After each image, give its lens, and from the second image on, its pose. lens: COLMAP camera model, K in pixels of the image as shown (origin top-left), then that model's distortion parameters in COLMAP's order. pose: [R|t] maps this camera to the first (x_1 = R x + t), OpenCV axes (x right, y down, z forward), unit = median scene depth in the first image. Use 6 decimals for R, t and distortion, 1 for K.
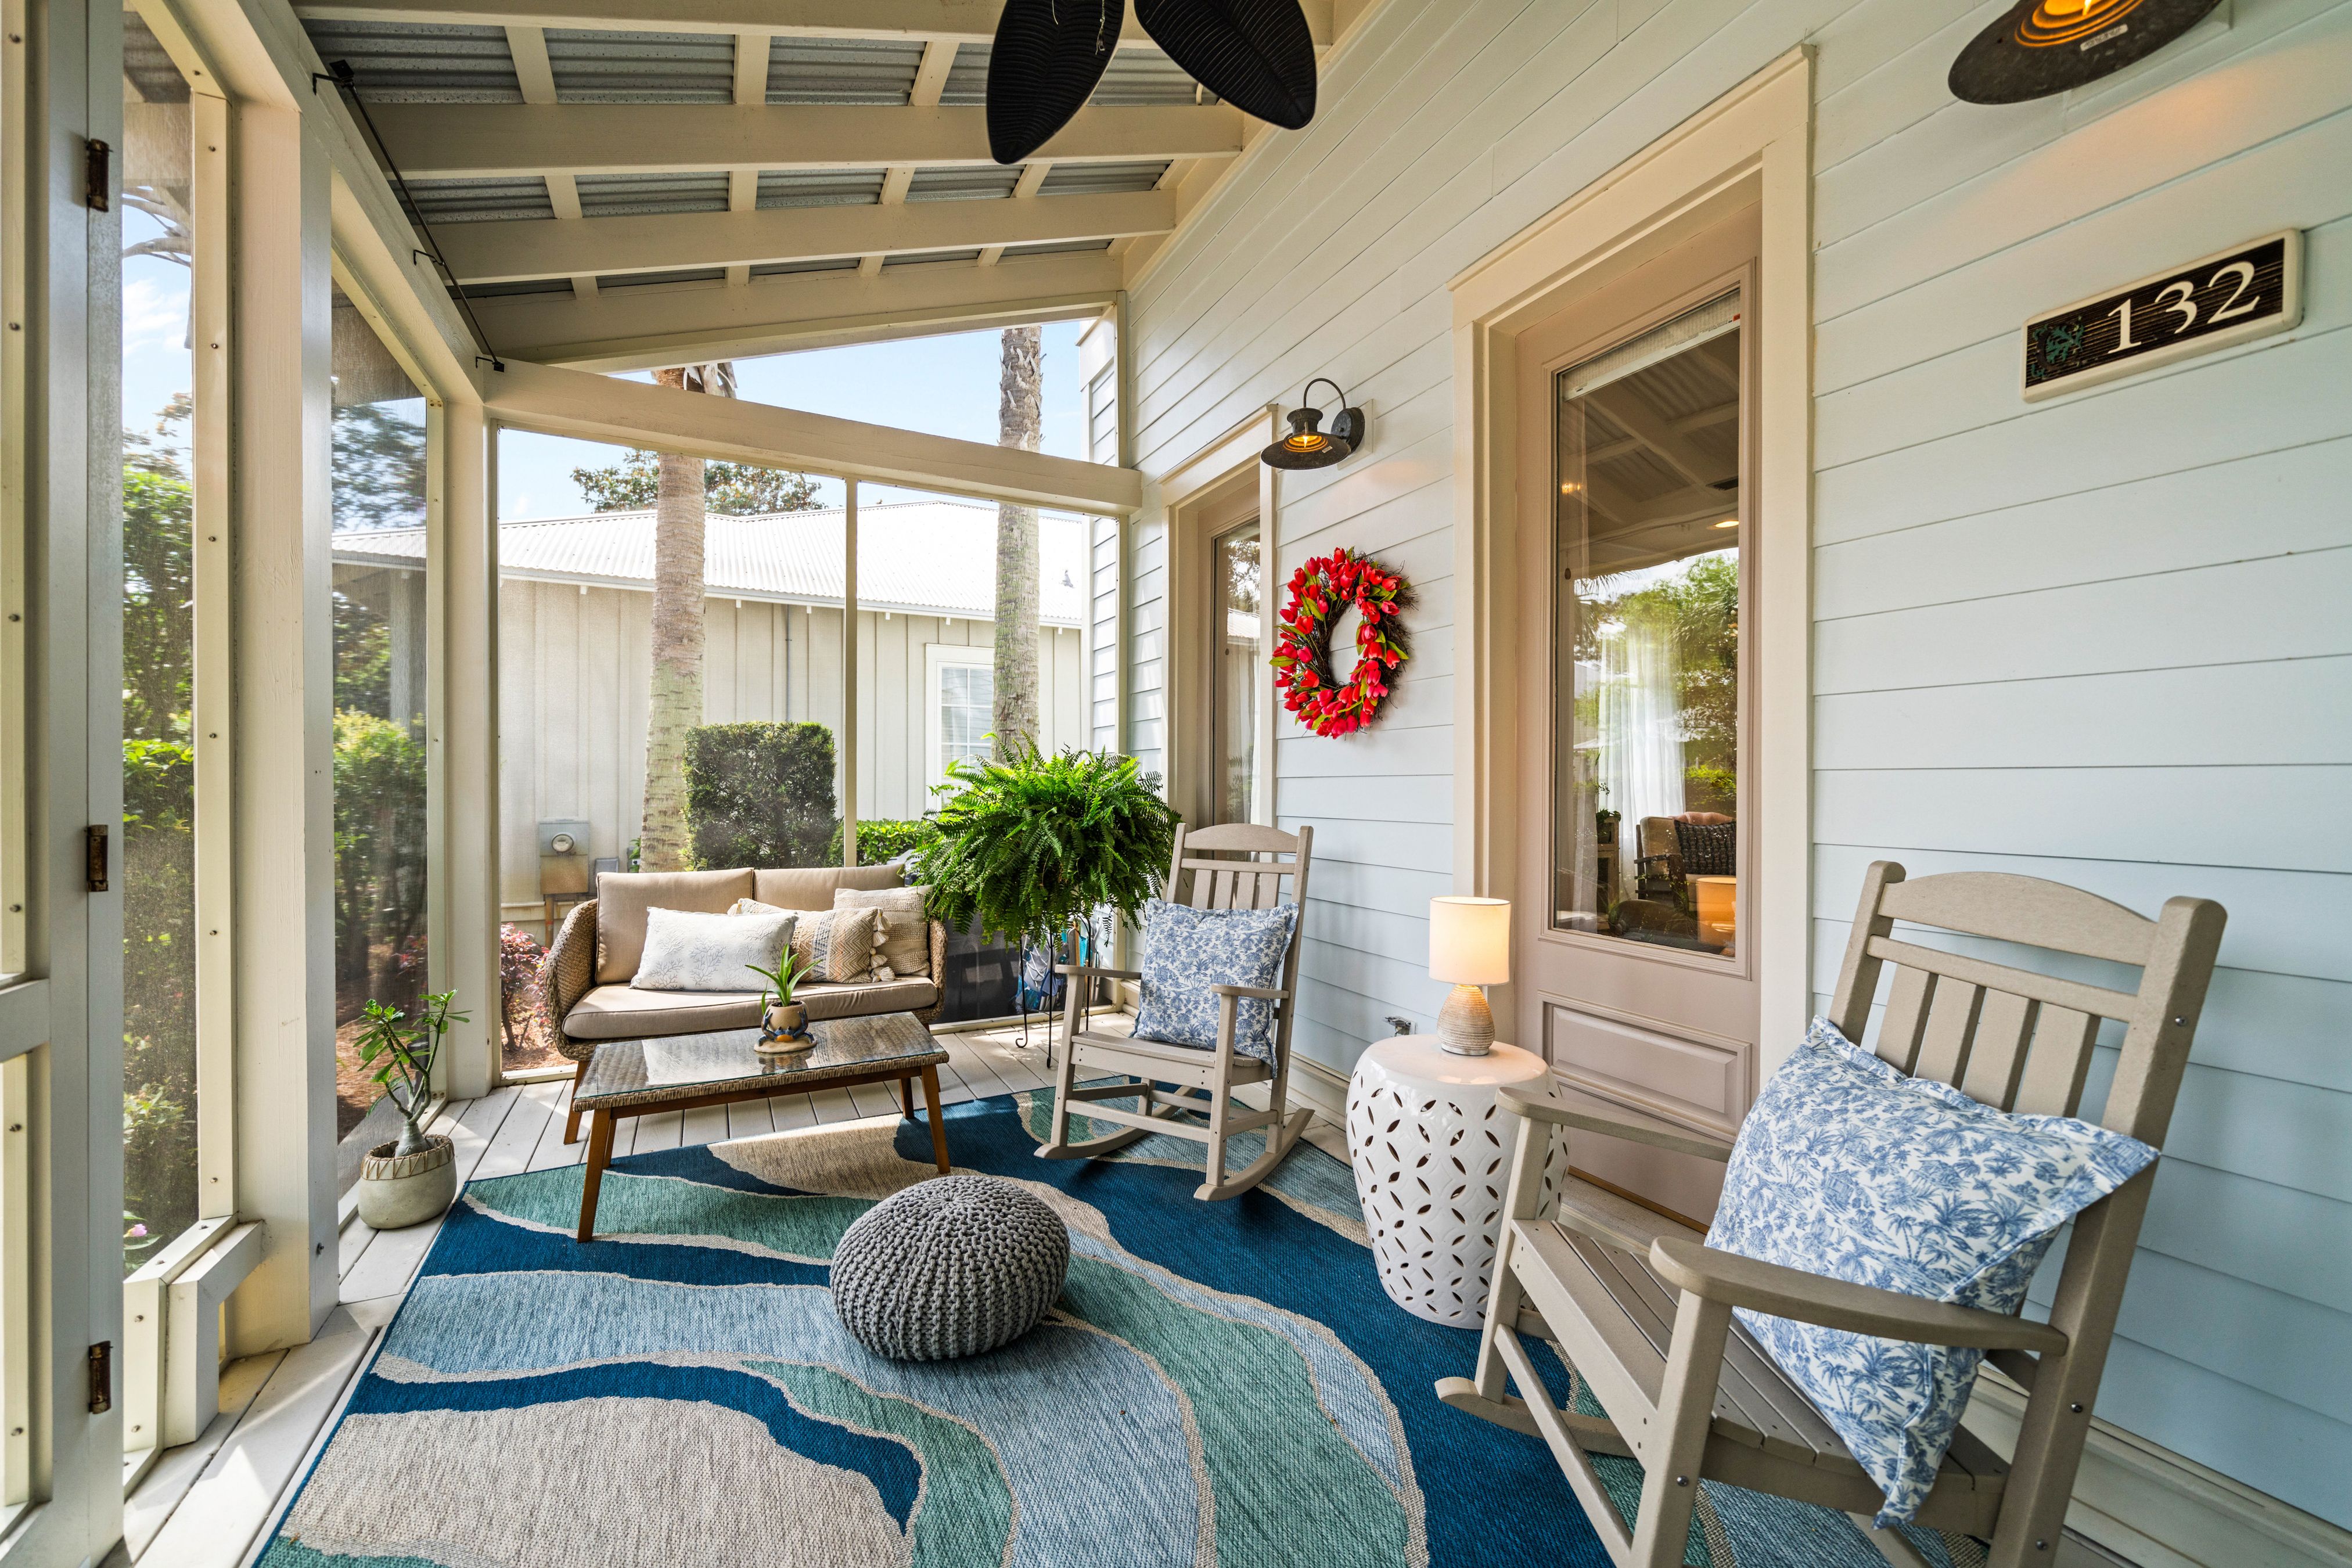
lens RADIAL K [[888.7, 0, 1174.1], [0, 888.7, 793.5], [0, 0, 1]] dist [-0.026033, -0.000145]
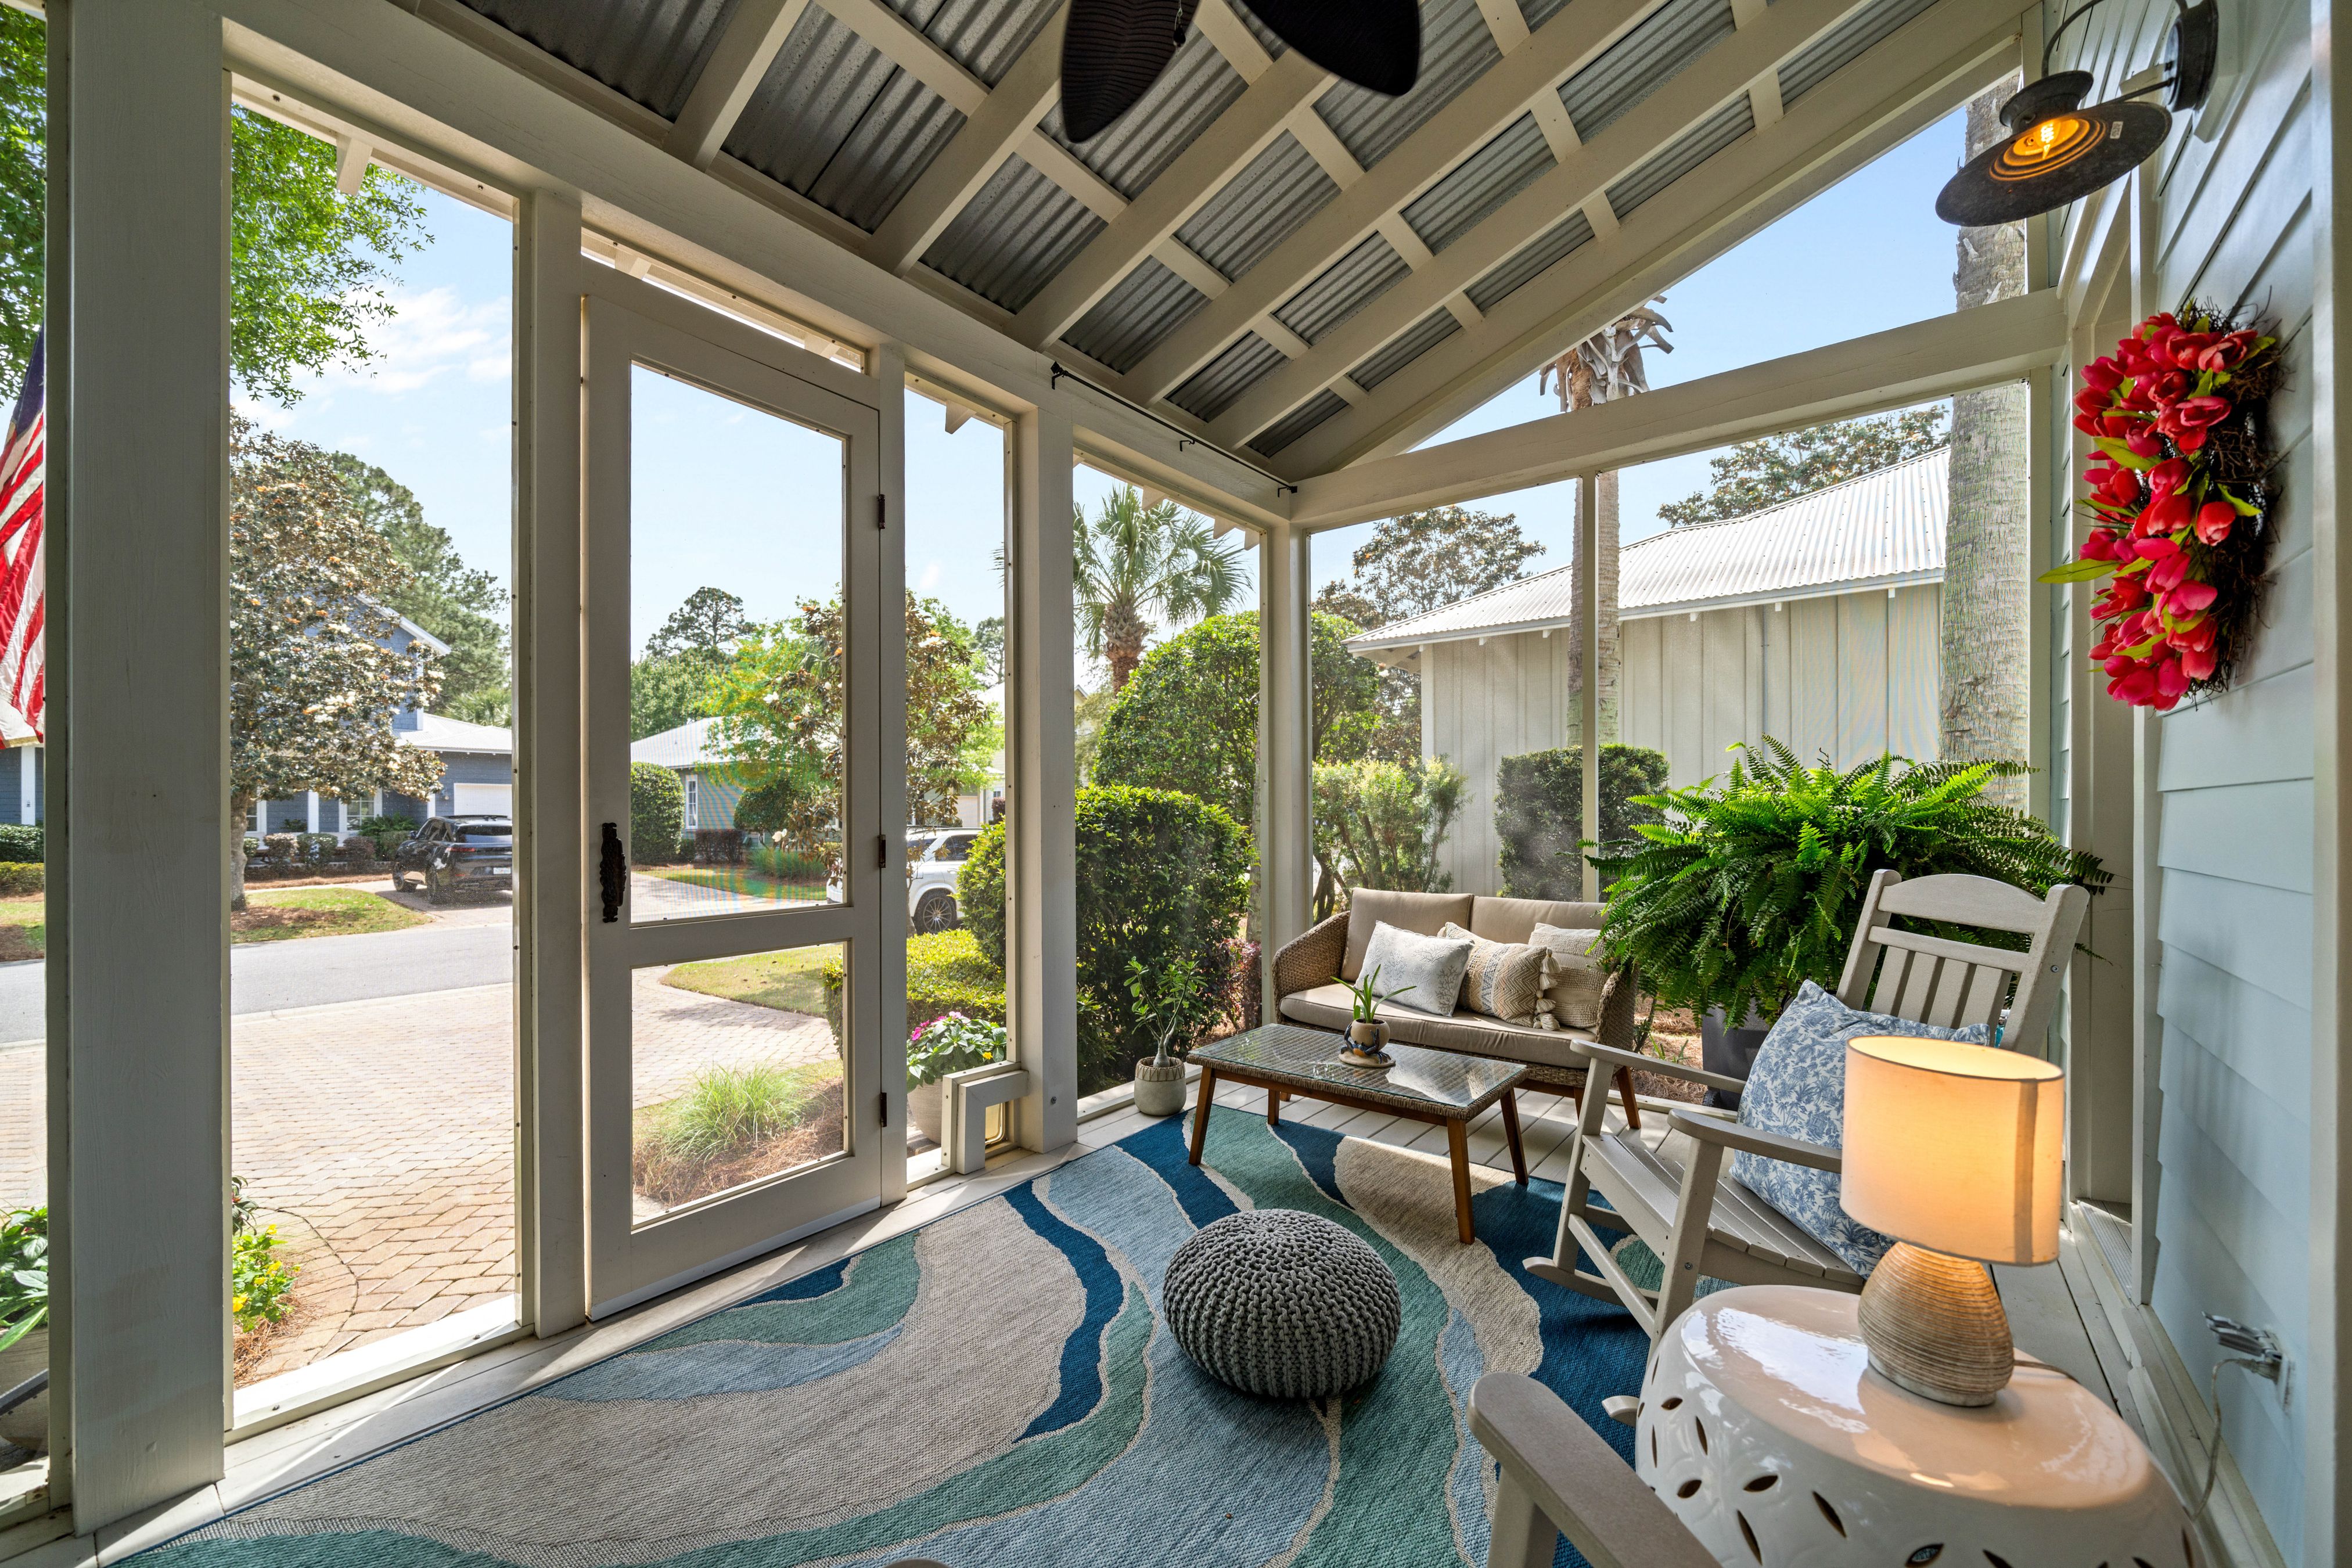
lens RADIAL K [[917.6, 0, 1184.0], [0, 917.6, 816.1], [0, 0, 1]] dist [-0.004241, -0.000165]
pose [[0.414350, -0.002965, -0.910113, 0.466056], [-0.003542, 0.999982, -0.004871, 0.000733], [0.910111, 0.005242, 0.414332, 0.345180]]
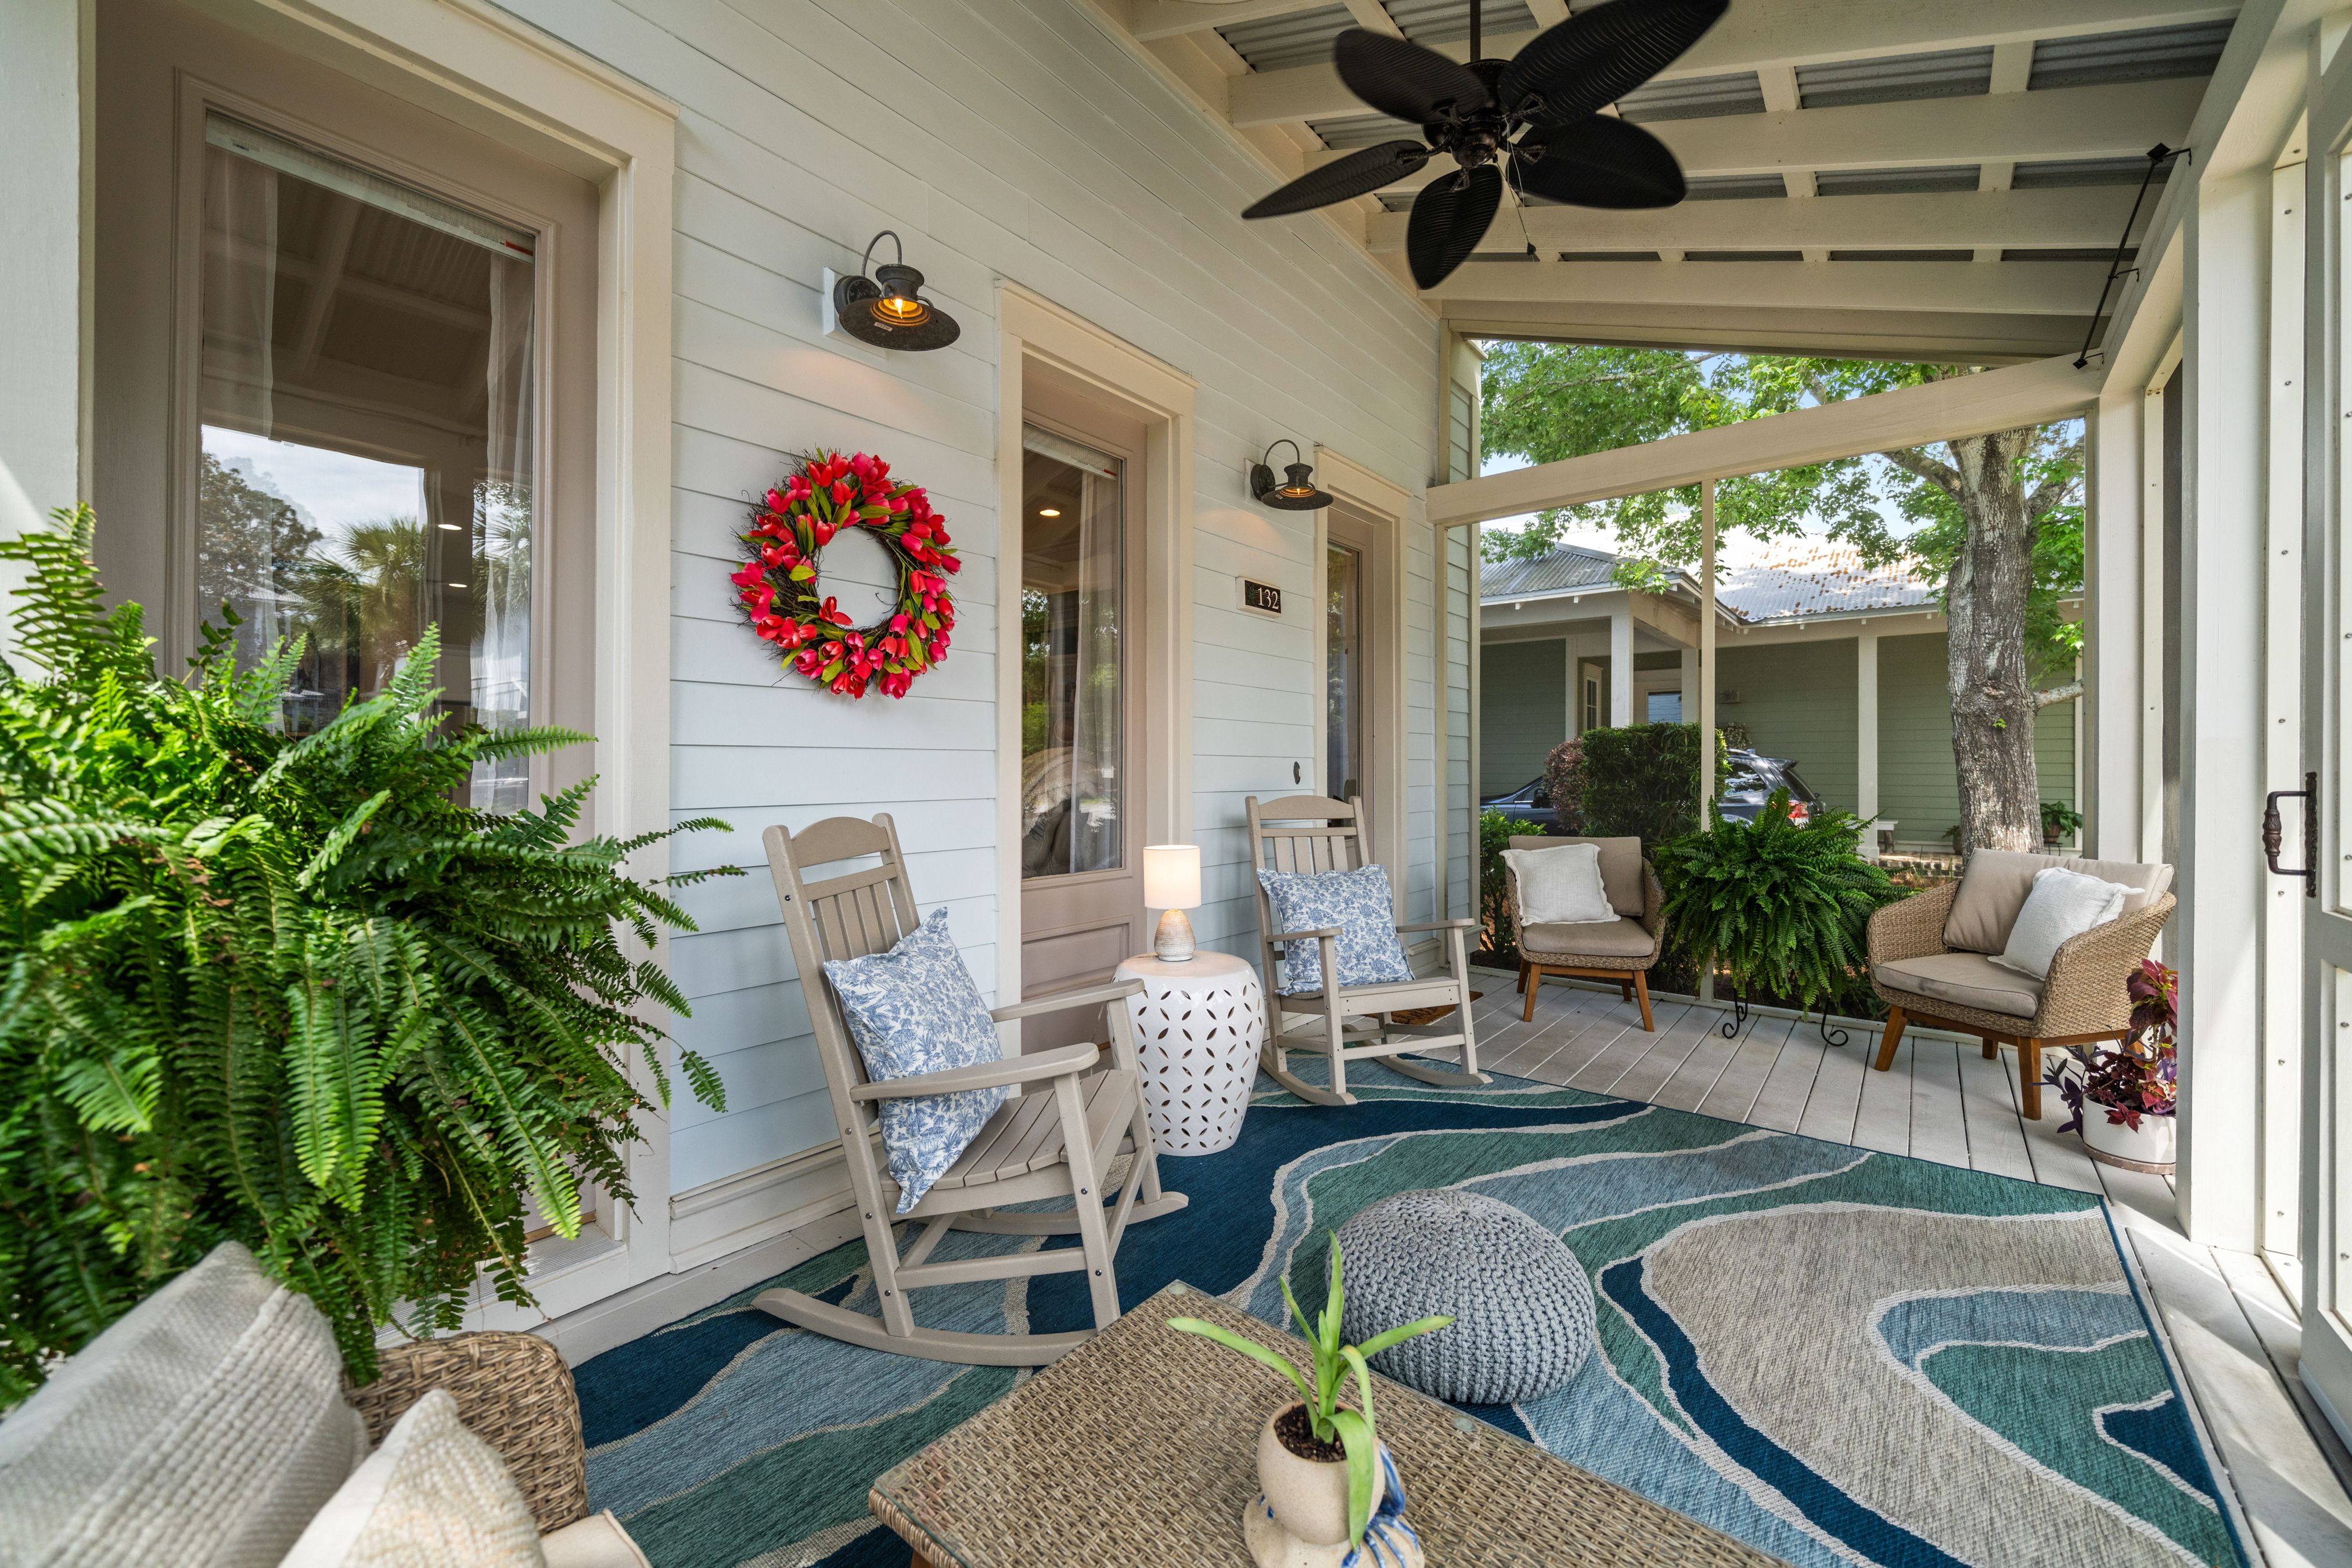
lens RADIAL K [[918.0, 0, 1176.3], [0, 918.0, 789.3], [0, 0, 1]] dist [-0.004769, -0.000280]
pose [[-0.392460, -0.016855, 0.919615, -0.722321], [0.005986, 0.999764, 0.020879, -0.000264], [-0.919750, 0.013699, -0.392266, 1.180561]]
